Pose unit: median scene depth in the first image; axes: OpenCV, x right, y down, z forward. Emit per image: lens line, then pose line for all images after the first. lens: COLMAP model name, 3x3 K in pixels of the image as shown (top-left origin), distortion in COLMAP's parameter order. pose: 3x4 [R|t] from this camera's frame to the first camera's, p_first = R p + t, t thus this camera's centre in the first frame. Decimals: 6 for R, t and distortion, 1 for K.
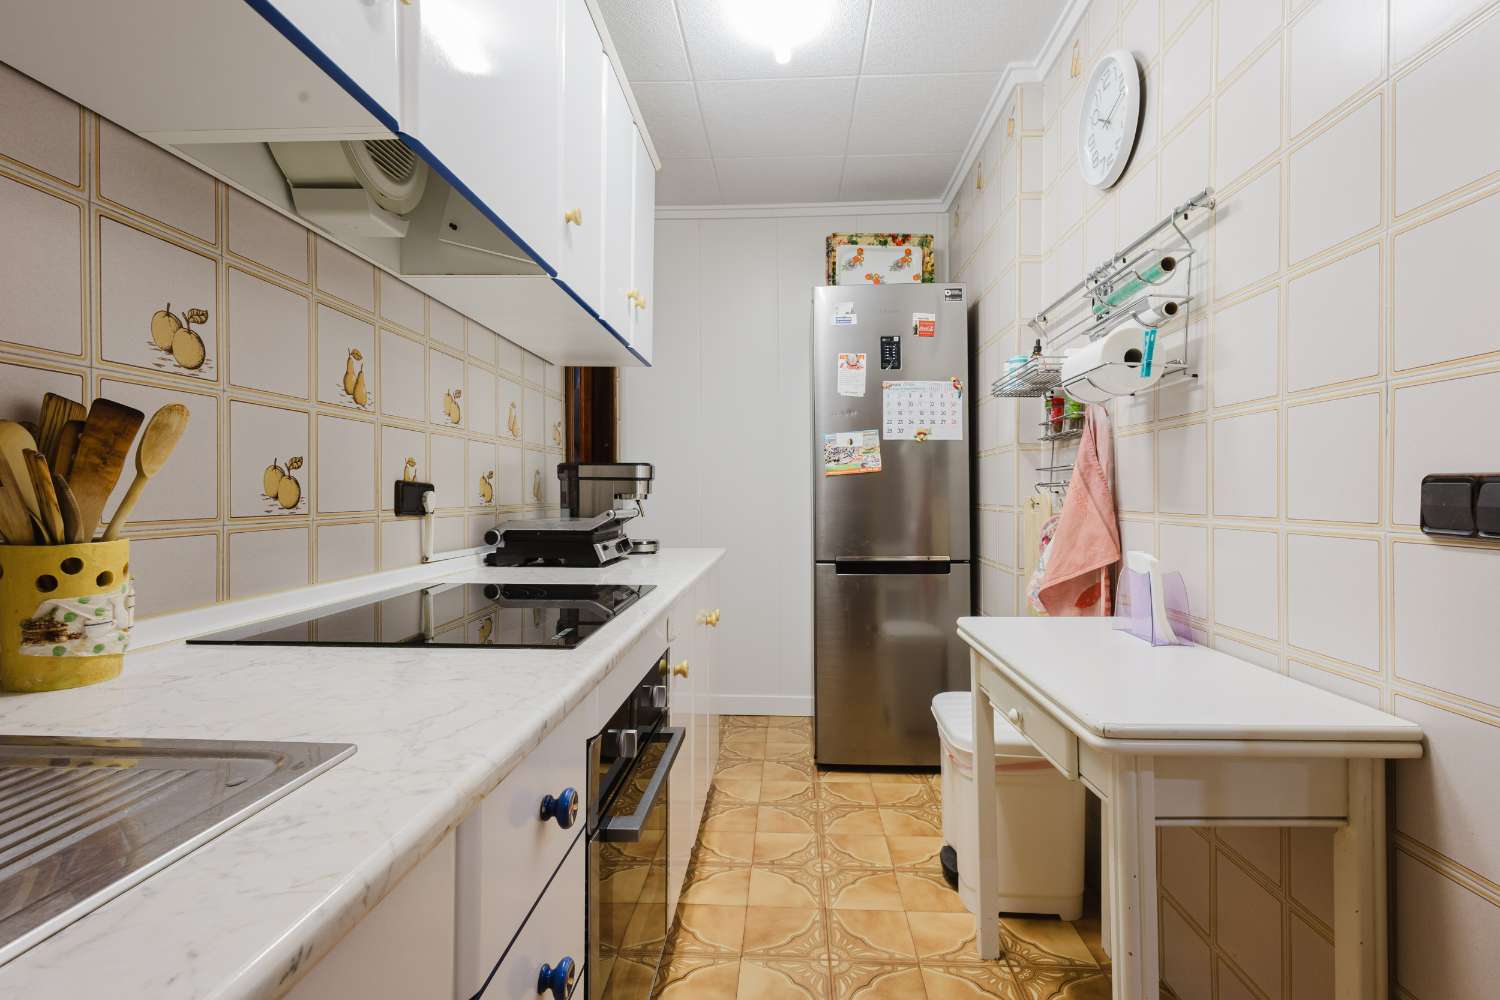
lens RADIAL K [[713.8, 0, 754.4], [0, 713.8, 494.8], [0, 0, 1]] dist [0.000970, -0.000079]
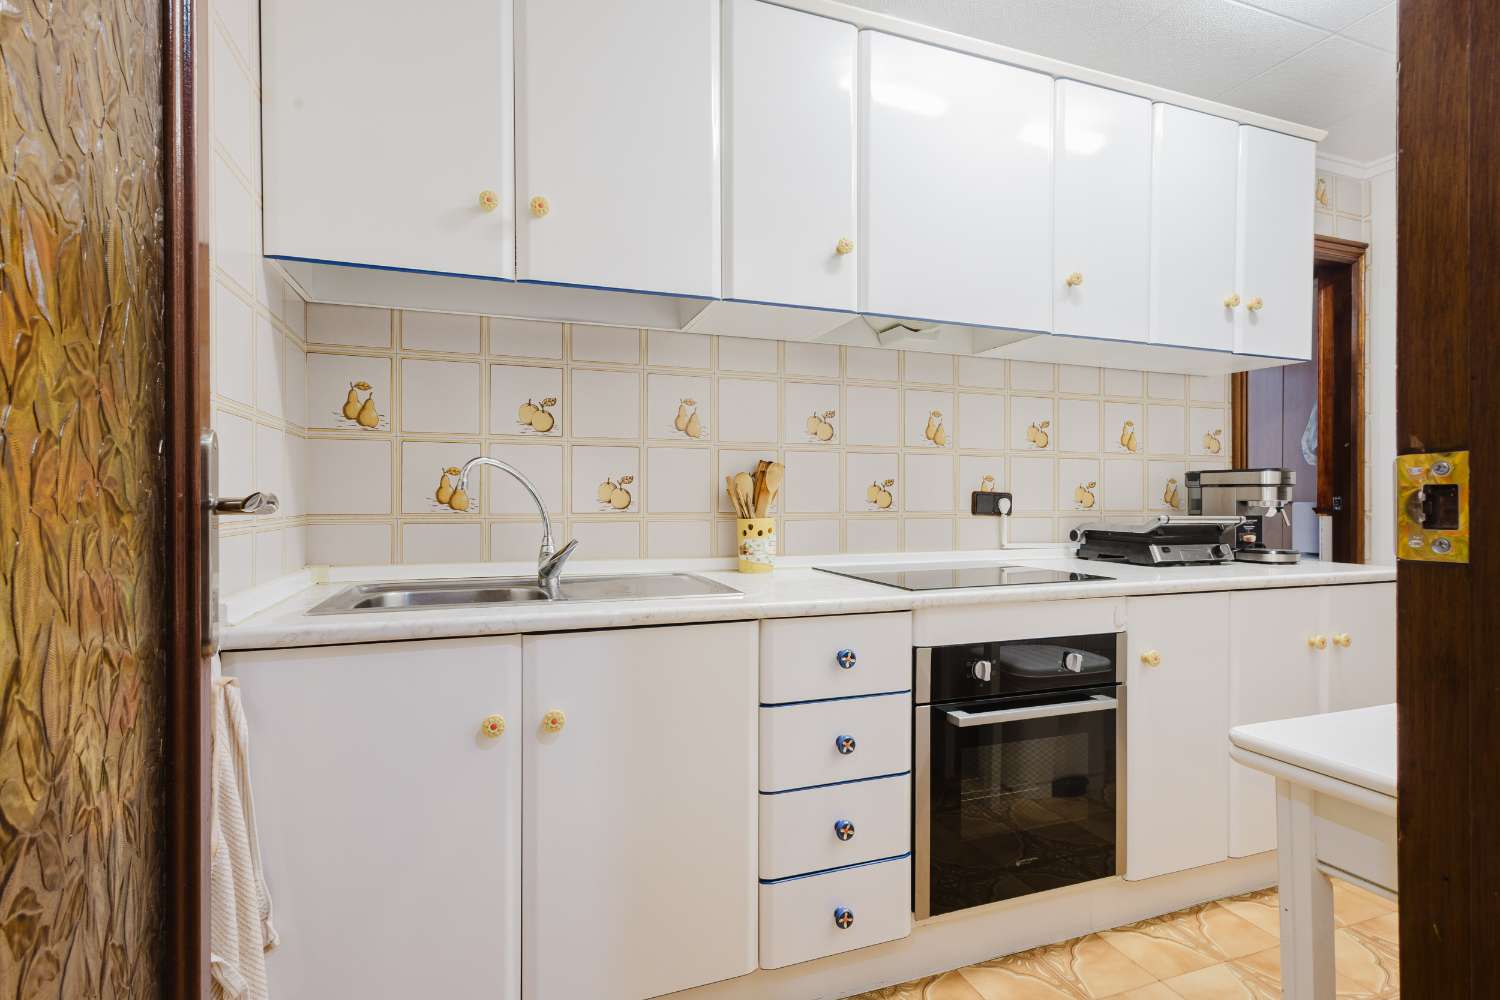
lens RADIAL K [[713.8, 0, 751.2], [0, 713.8, 501.6], [0, 0, 1]] dist [0.000970, -0.000079]
pose [[0.380788, 0.002044, -0.924660, 0.924082], [-0.002414, 0.999996, 0.001217, 0.001220], [0.924659, 0.001769, 0.380791, -0.001824]]
